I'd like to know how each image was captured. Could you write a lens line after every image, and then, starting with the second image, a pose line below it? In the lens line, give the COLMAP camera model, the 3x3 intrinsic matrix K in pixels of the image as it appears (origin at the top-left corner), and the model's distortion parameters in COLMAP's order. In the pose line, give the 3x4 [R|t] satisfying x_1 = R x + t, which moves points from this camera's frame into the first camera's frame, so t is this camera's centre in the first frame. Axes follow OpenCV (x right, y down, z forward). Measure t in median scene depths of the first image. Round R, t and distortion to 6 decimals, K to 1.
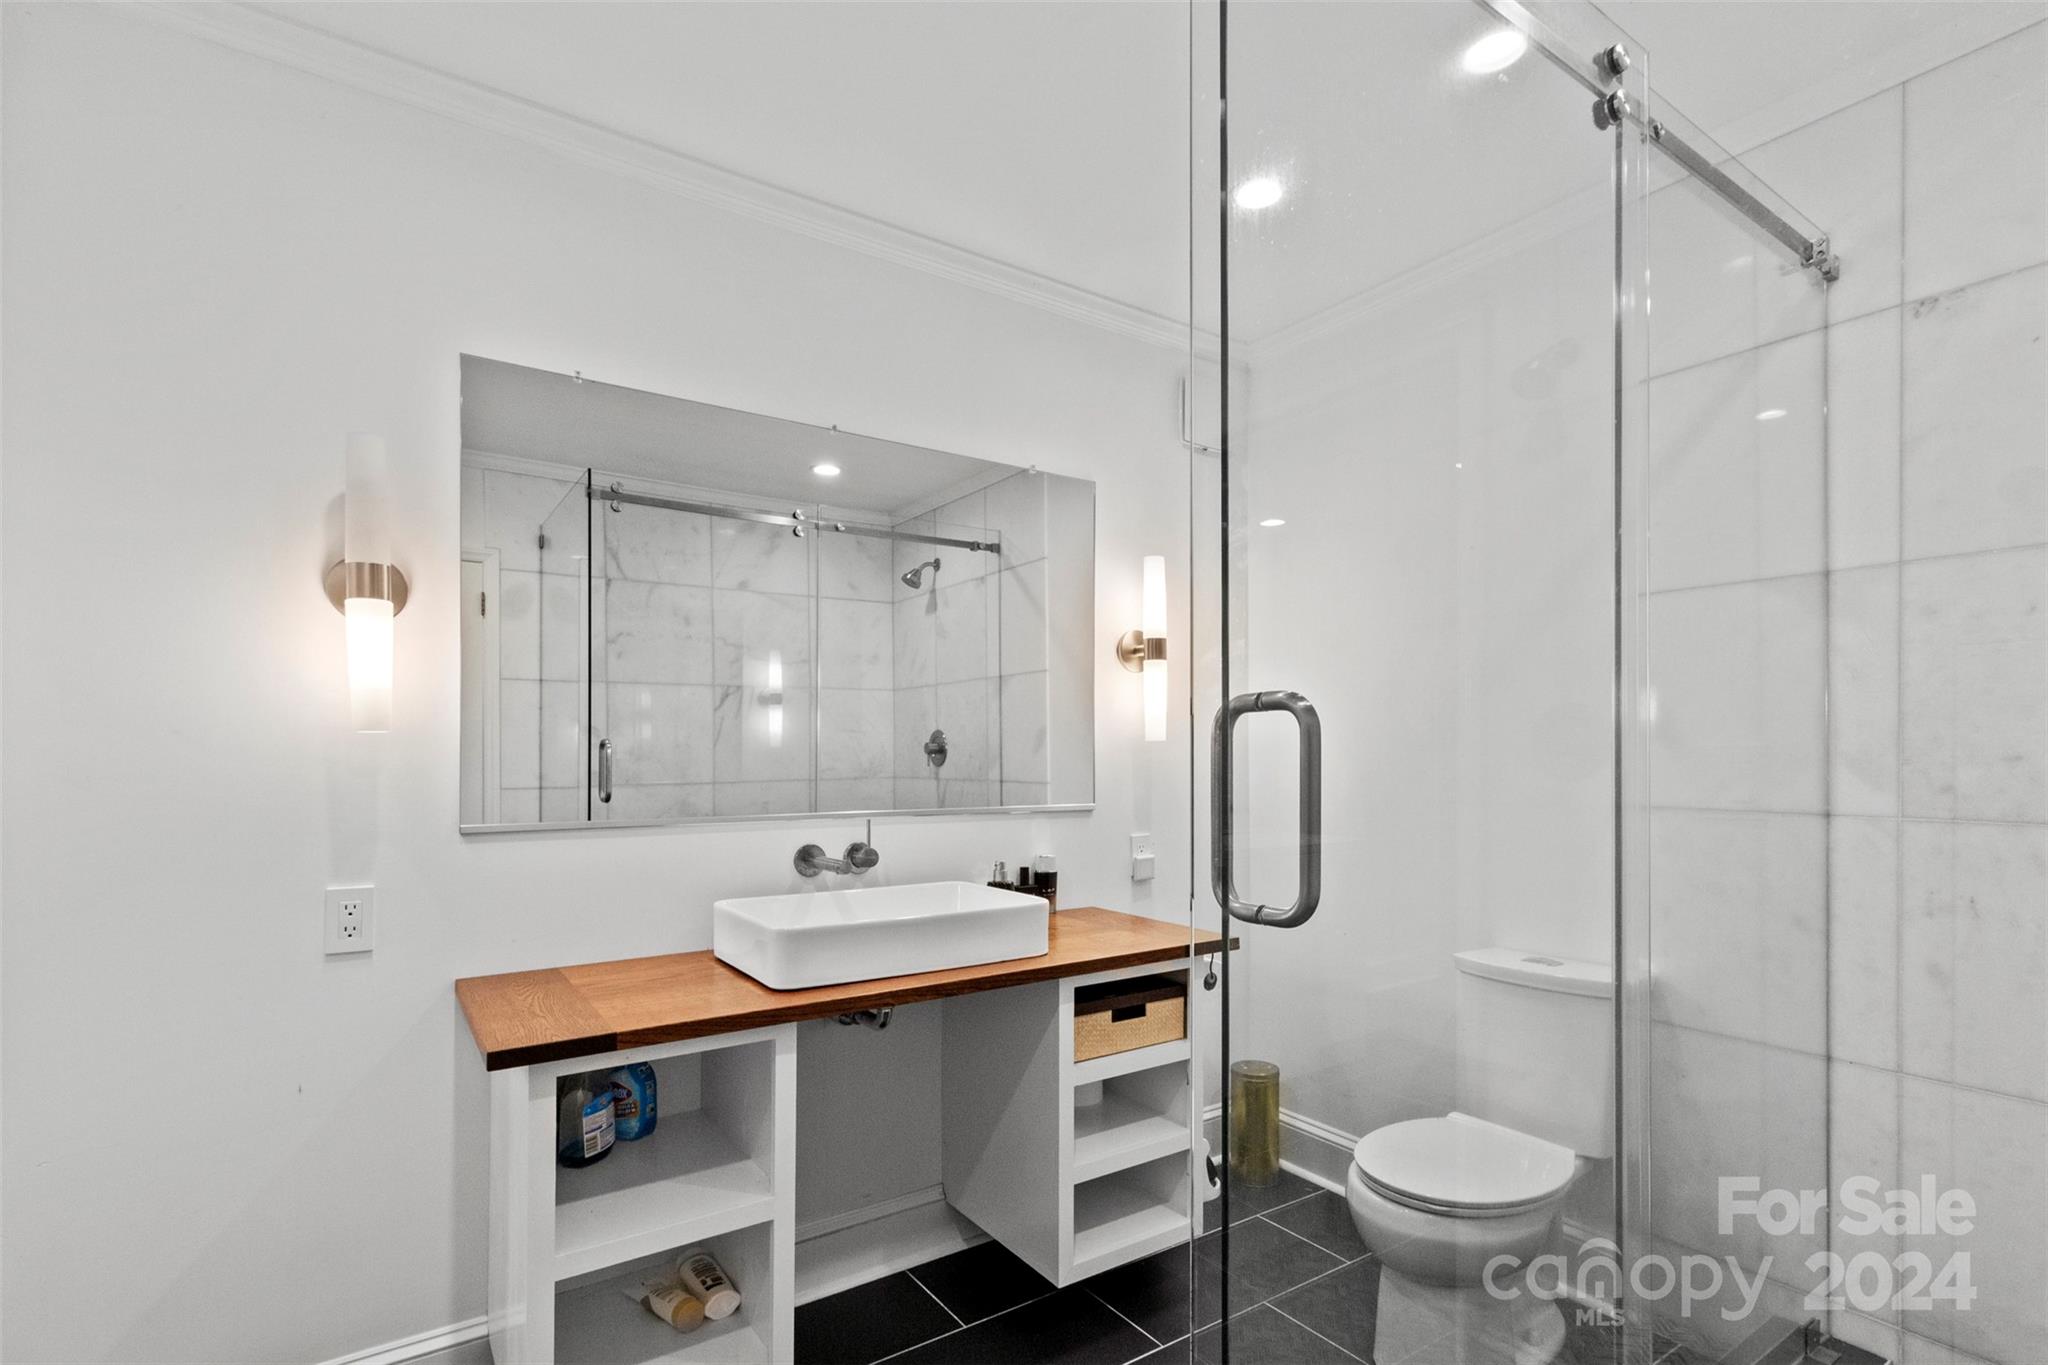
lens RADIAL K [[951.5, 0, 1006.6], [0, 951.5, 749.4], [0, 0, 1]] dist [0.000455, -0.000173]
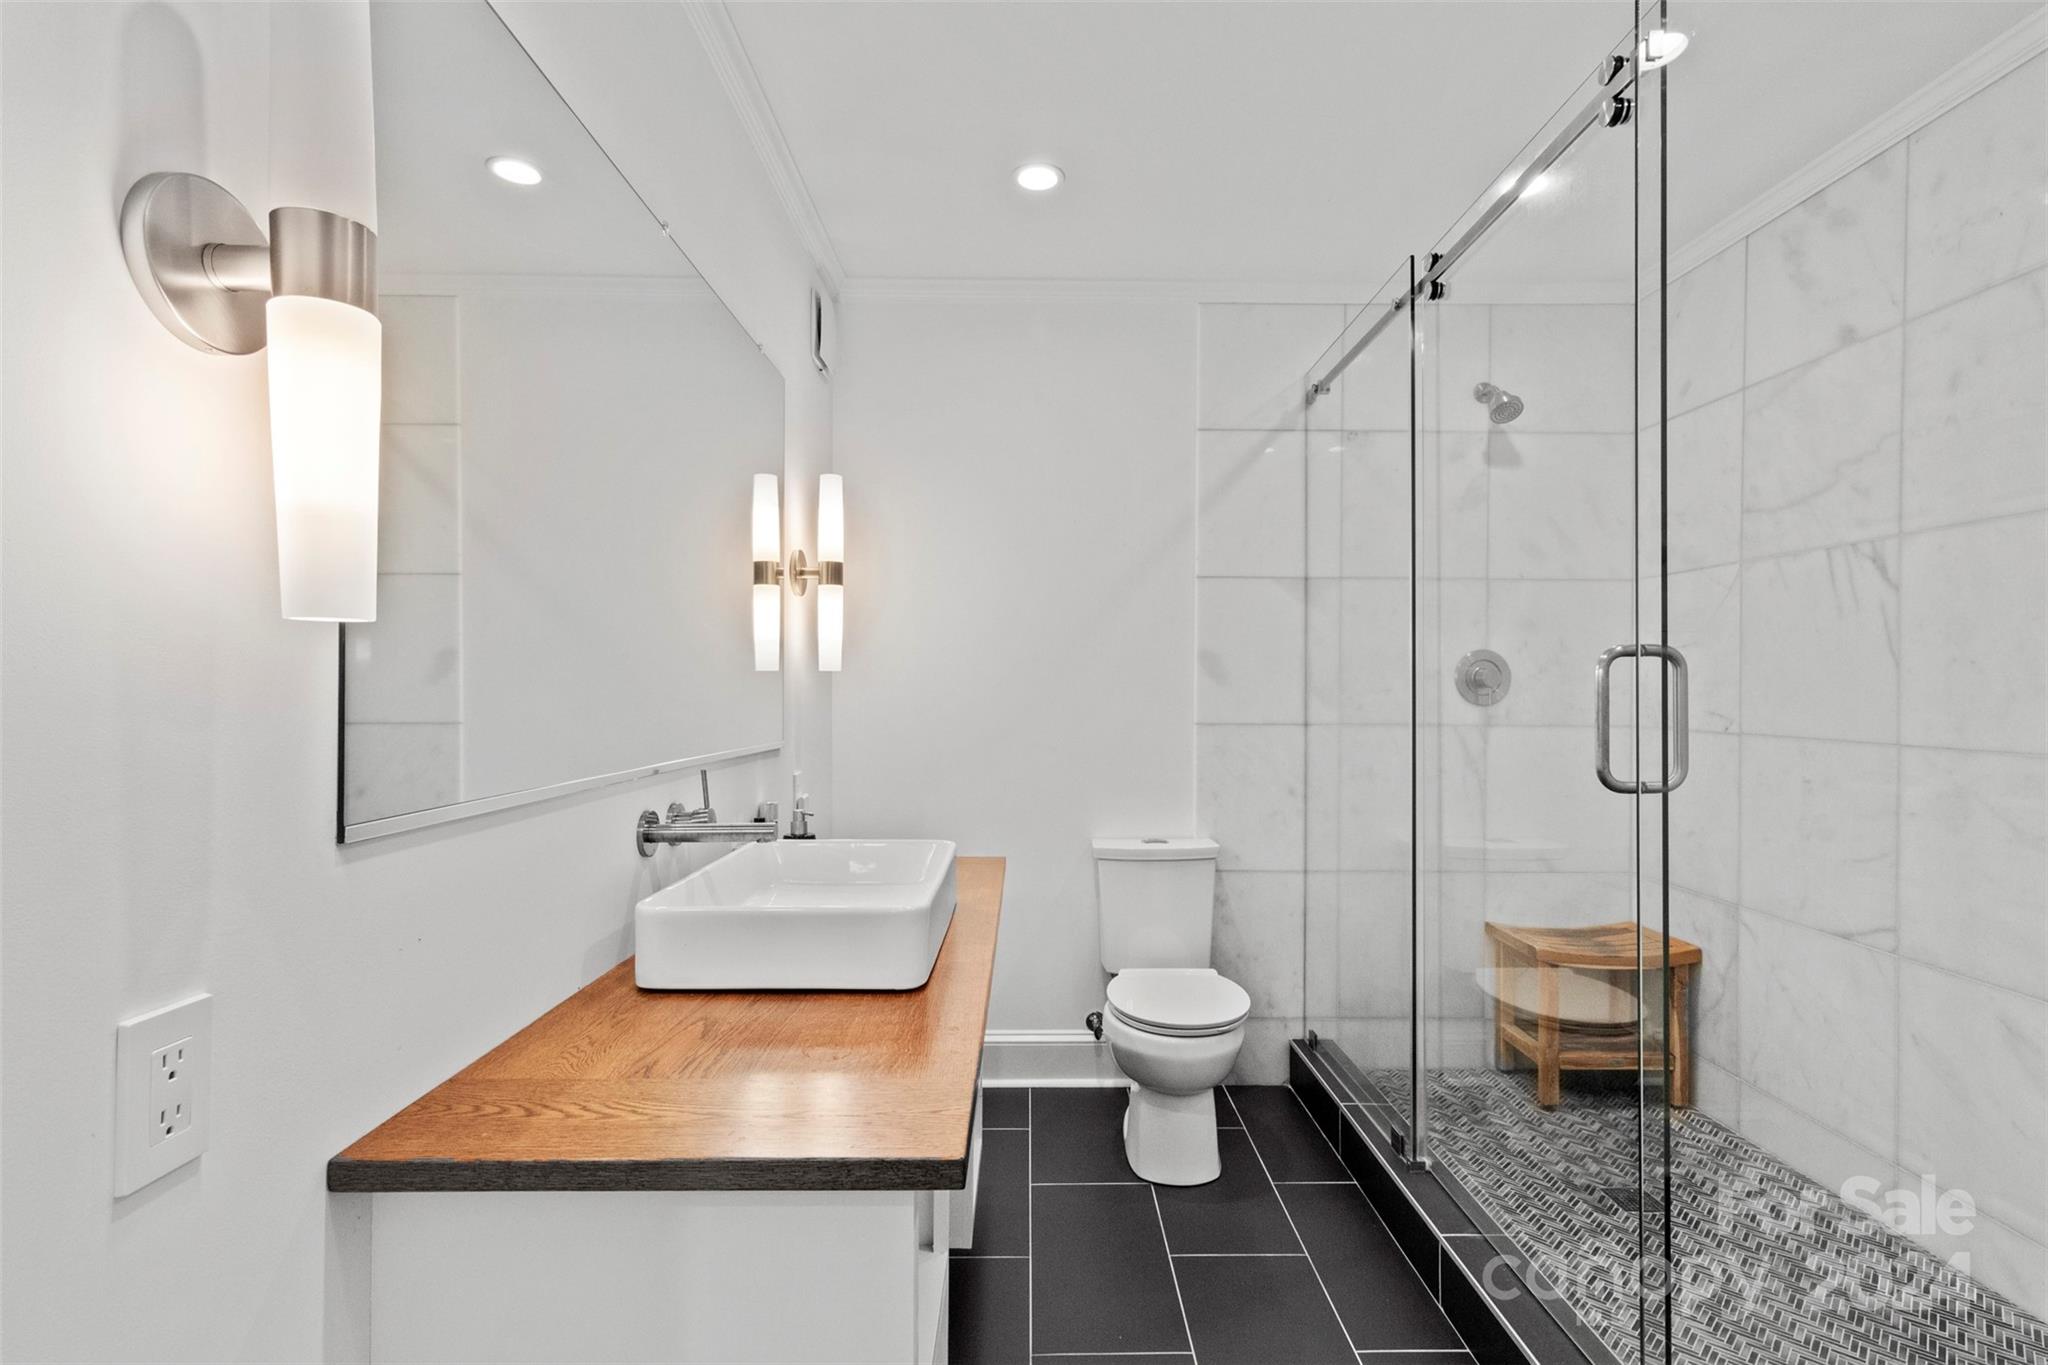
lens RADIAL K [[951.5, 0, 1023.0], [0, 951.5, 687.0], [0, 0, 1]] dist [0.000455, -0.000173]
pose [[0.559139, 0.007960, 0.829036, -0.783671], [-0.008708, 0.999955, -0.003728, 0.013743], [-0.829028, -0.005135, 0.559183, 0.478253]]
